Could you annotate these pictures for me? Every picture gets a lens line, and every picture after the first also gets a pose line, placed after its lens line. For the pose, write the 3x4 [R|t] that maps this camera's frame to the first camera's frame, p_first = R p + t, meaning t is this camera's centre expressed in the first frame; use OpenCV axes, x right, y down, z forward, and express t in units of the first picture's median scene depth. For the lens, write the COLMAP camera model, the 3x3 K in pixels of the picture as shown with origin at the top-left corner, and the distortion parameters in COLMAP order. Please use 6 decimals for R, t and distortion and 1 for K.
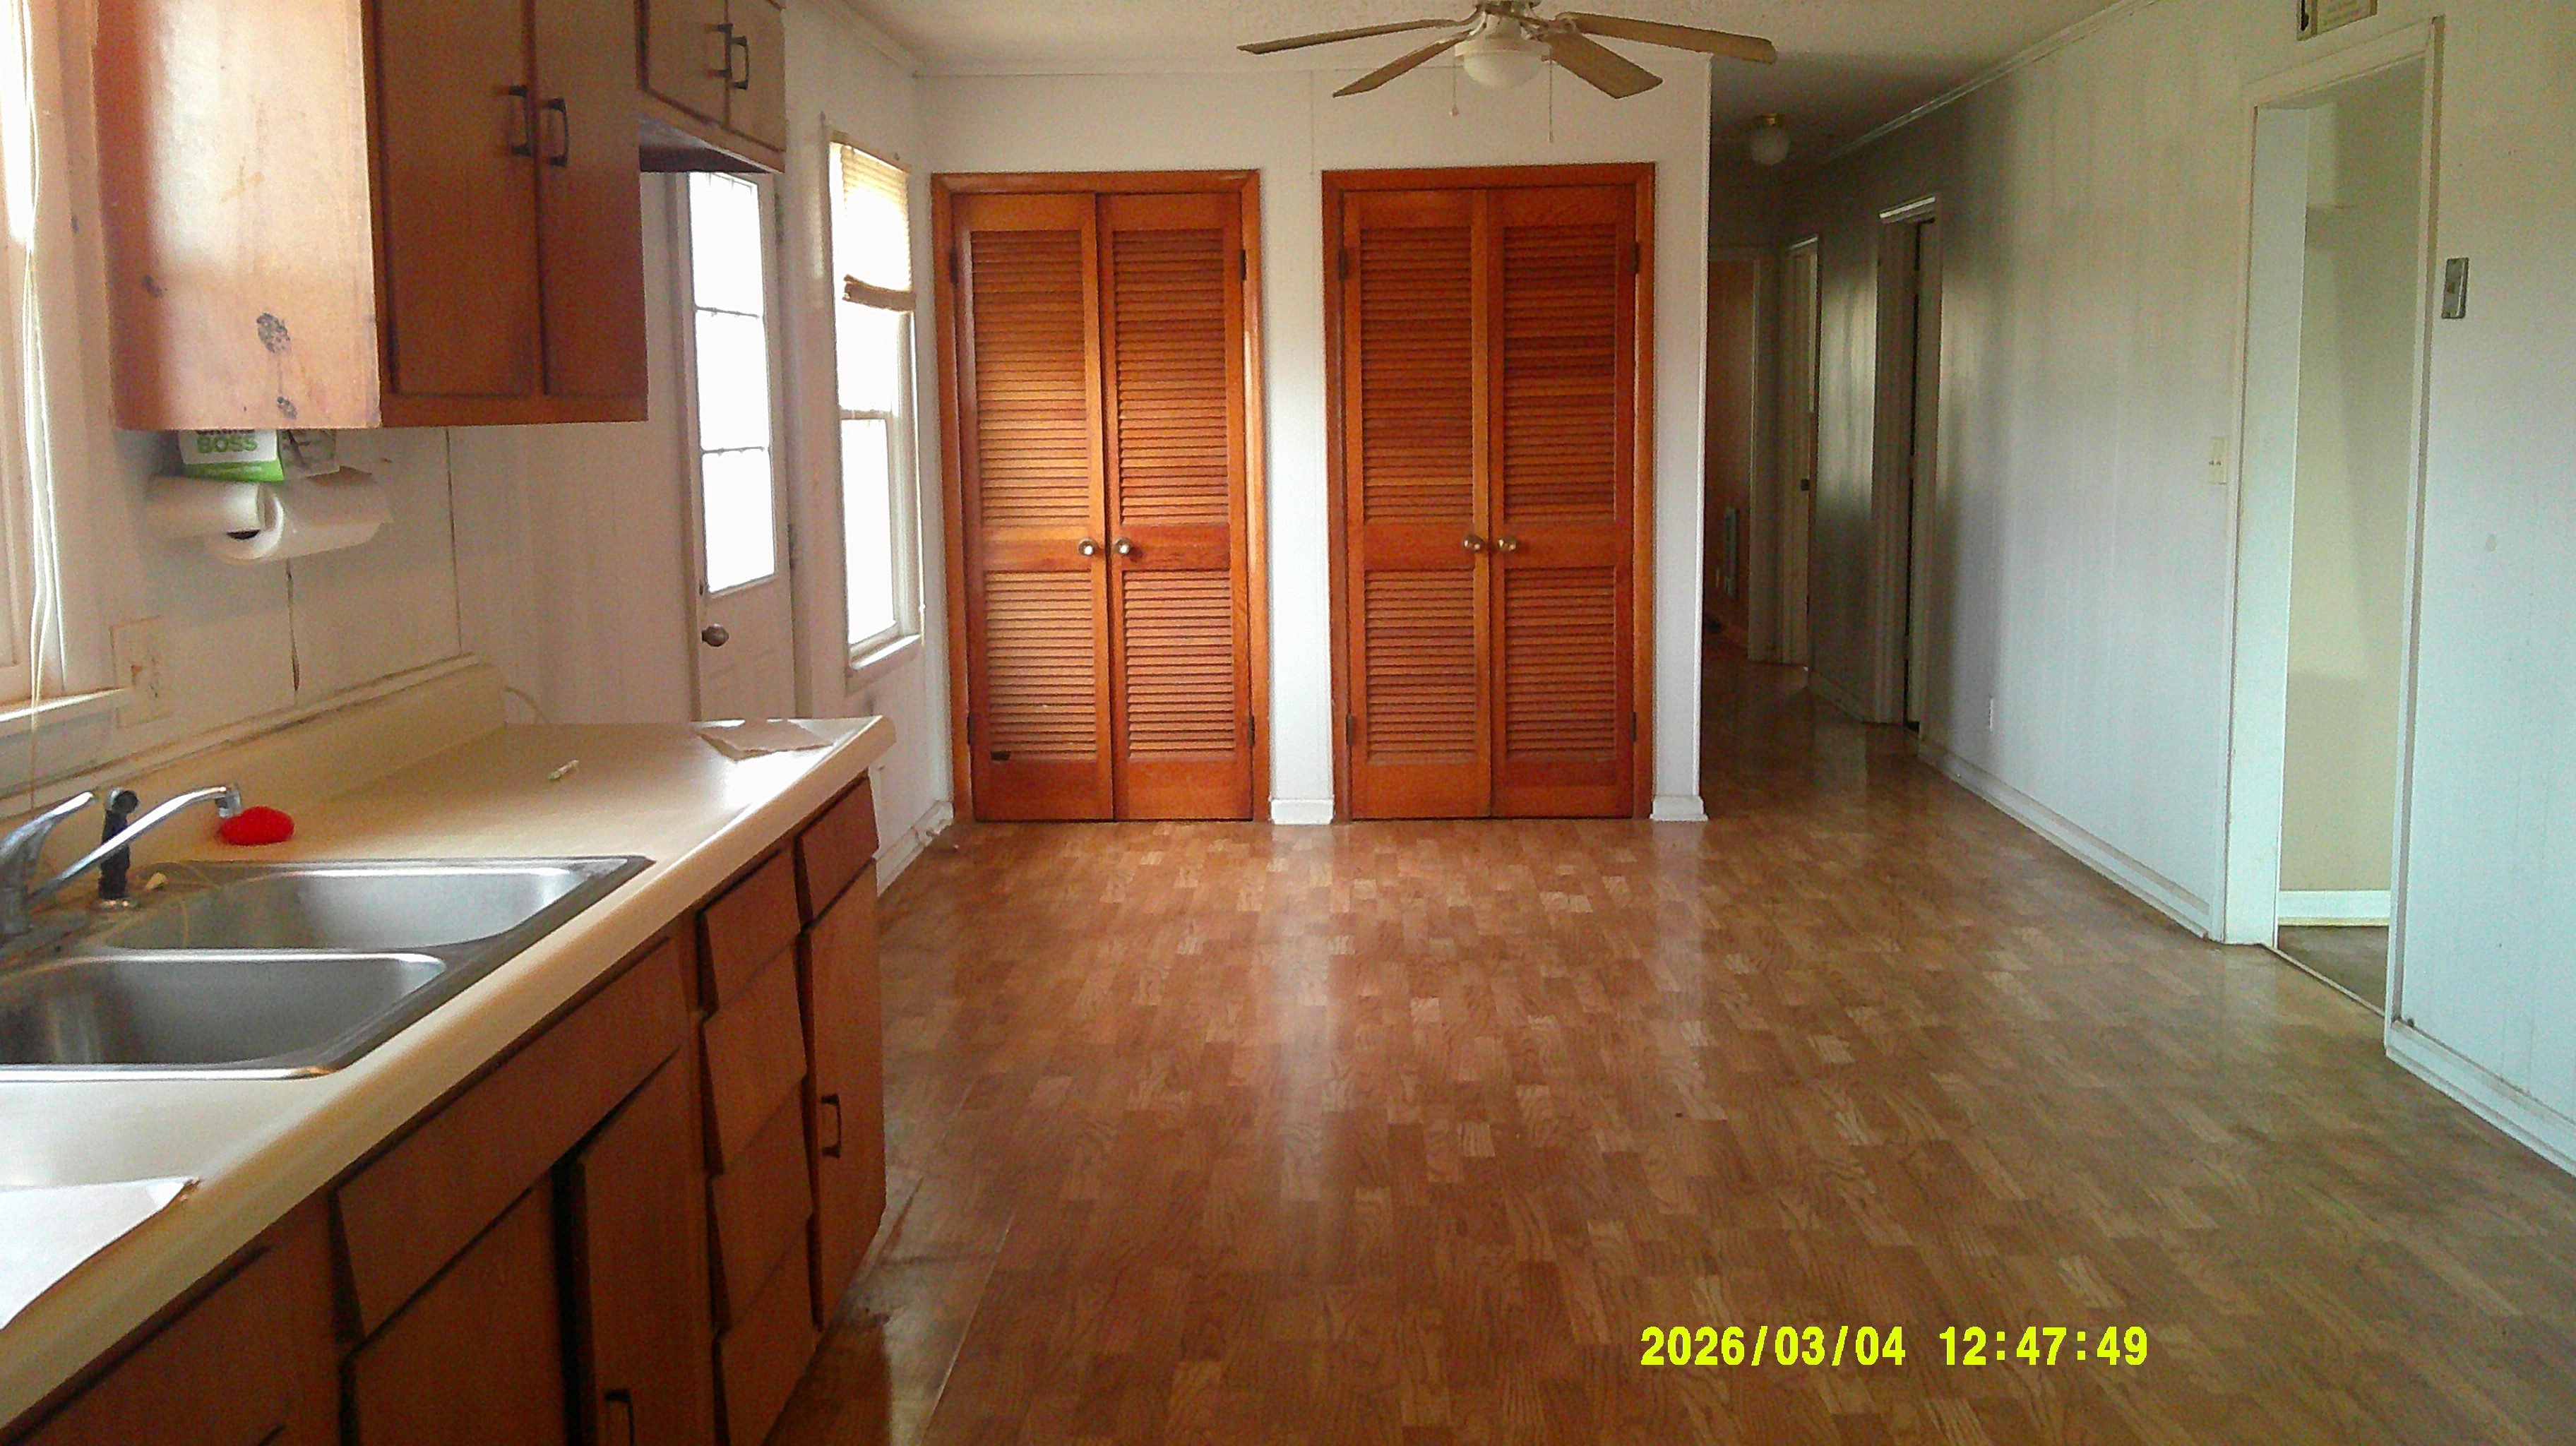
lens RADIAL K [[2303.9, 0, 1288.0], [0, 2303.9, 723.0], [0, 0, 1]] dist [0.111238, -0.269272]
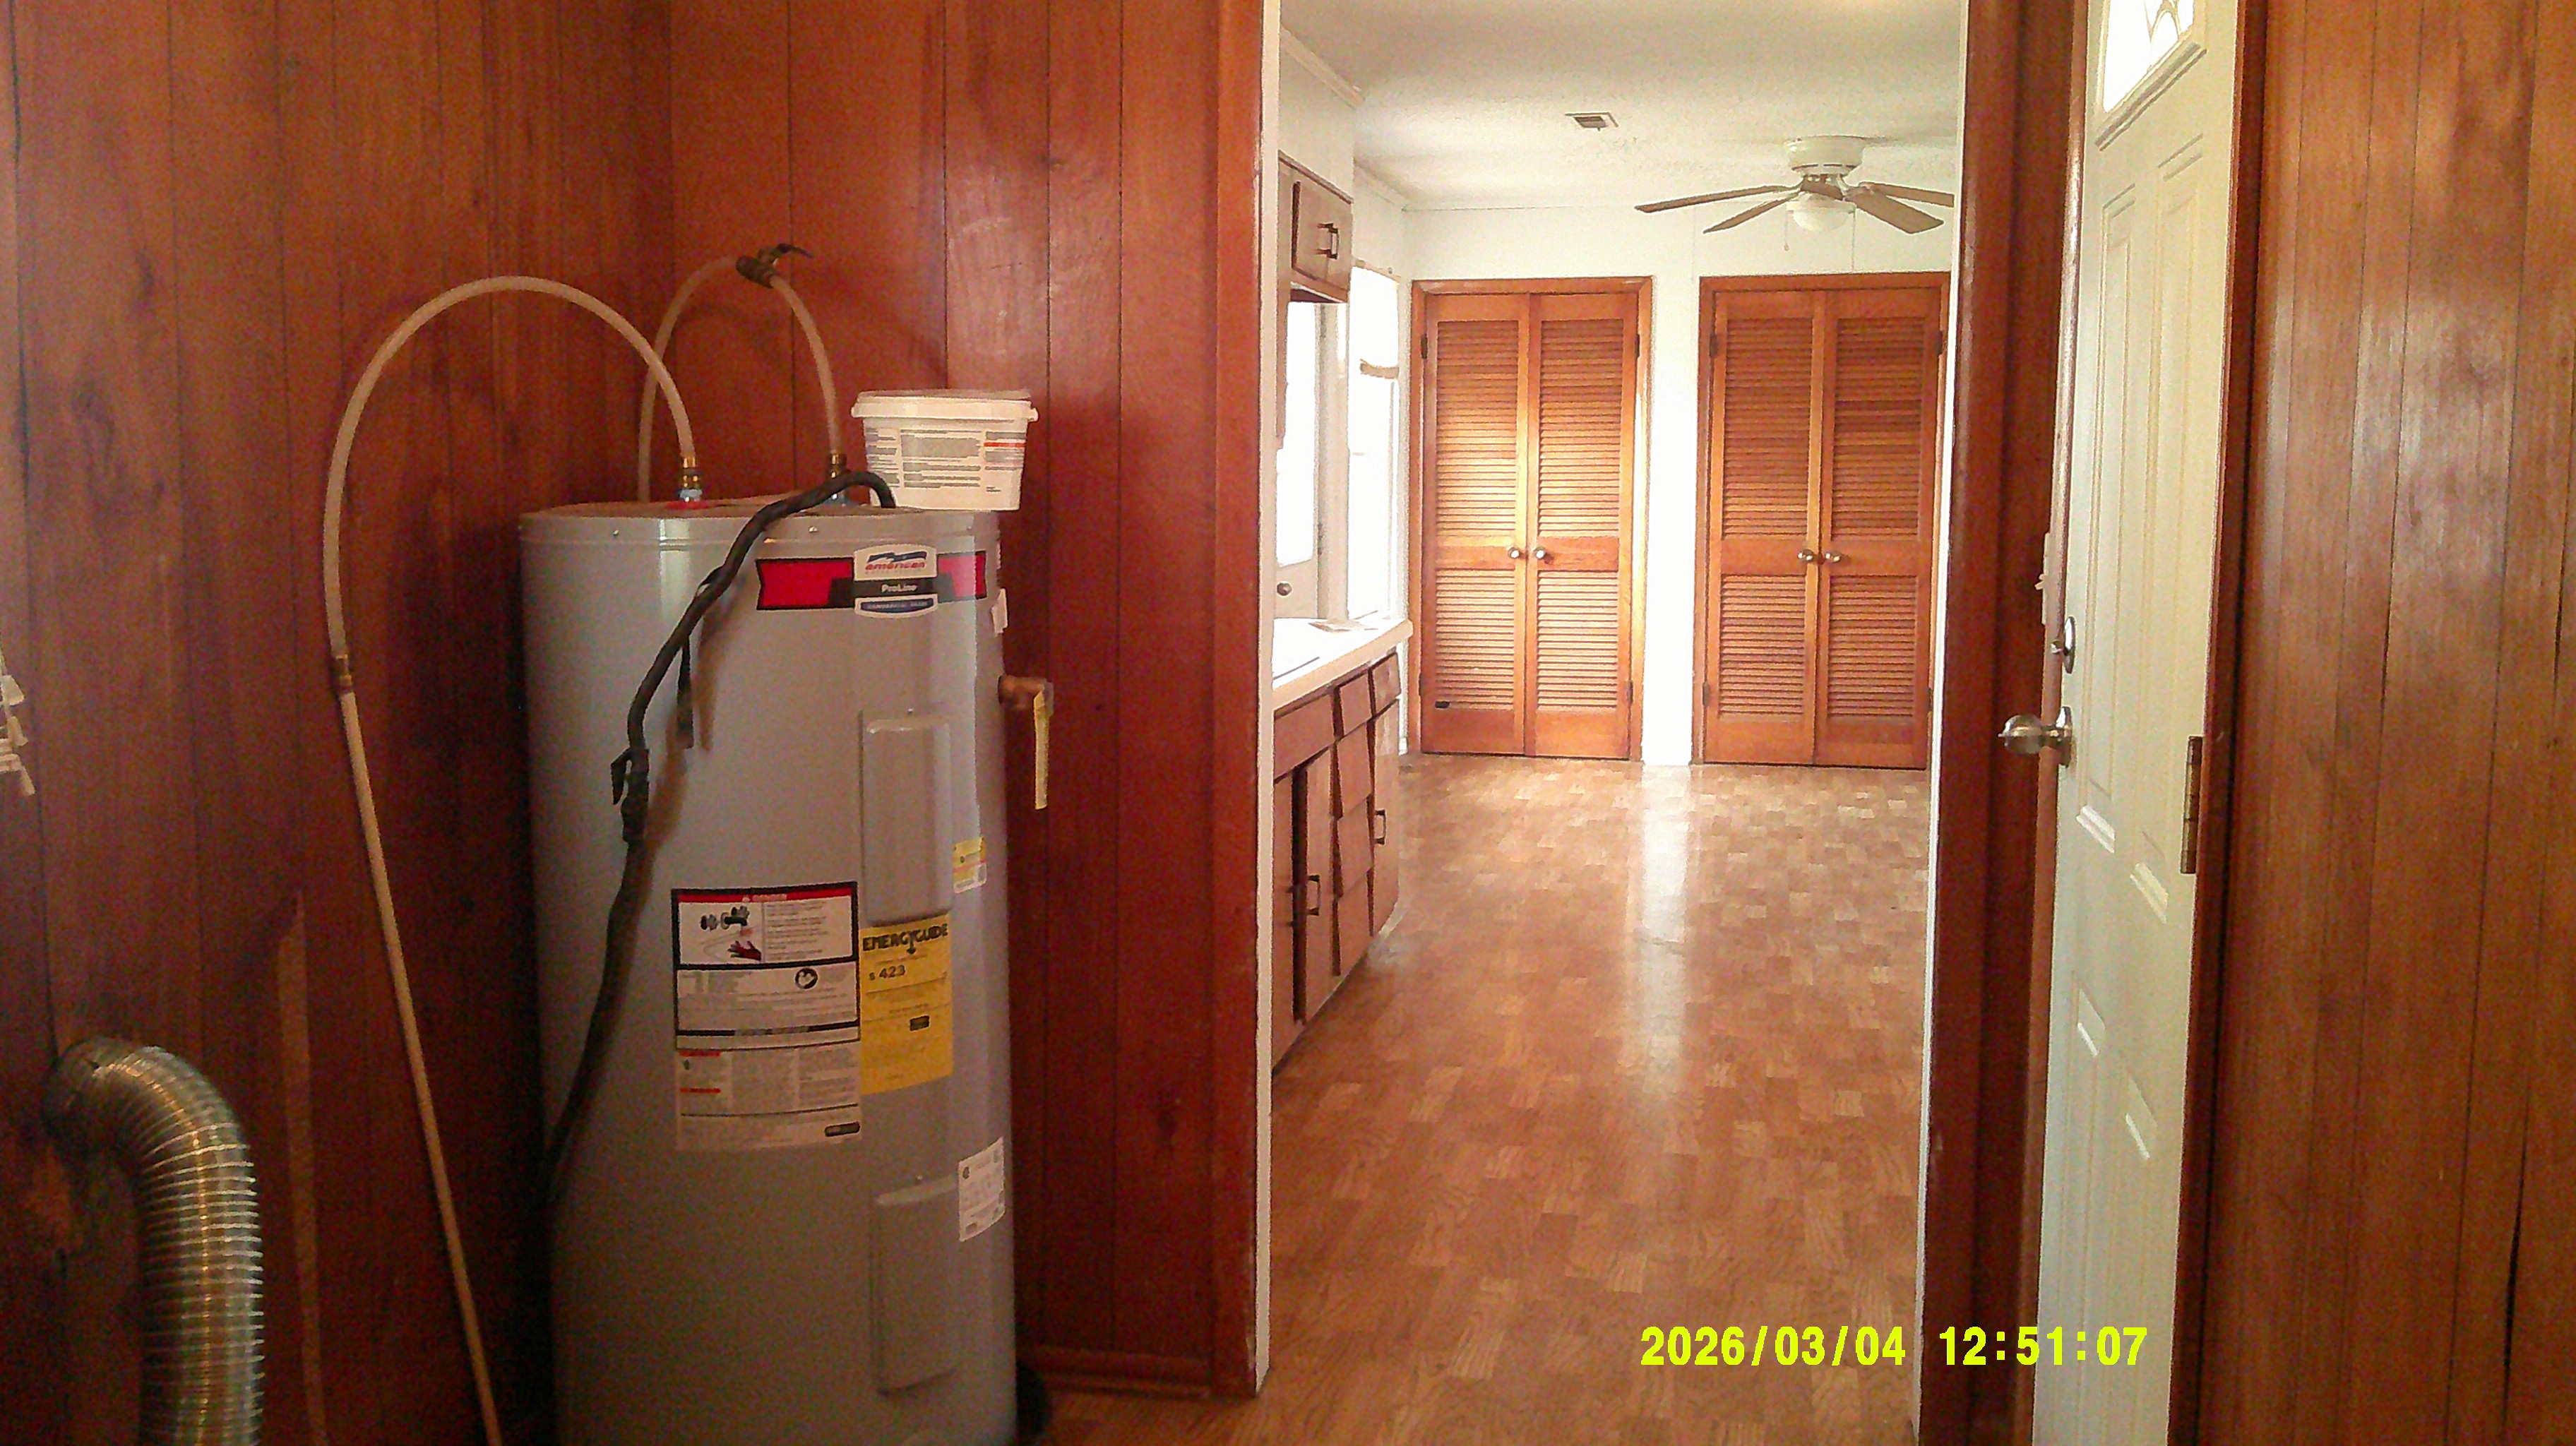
lens RADIAL K [[2303.9, 0, 1288.0], [0, 2303.9, 723.0], [0, 0, 1]] dist [0.111238, -0.269272]
pose [[0.984538, 0.035486, -0.171541, 0.020432], [-0.039008, 0.999091, -0.017202, 0.055953], [0.170774, 0.023628, 0.985027, -0.380008]]
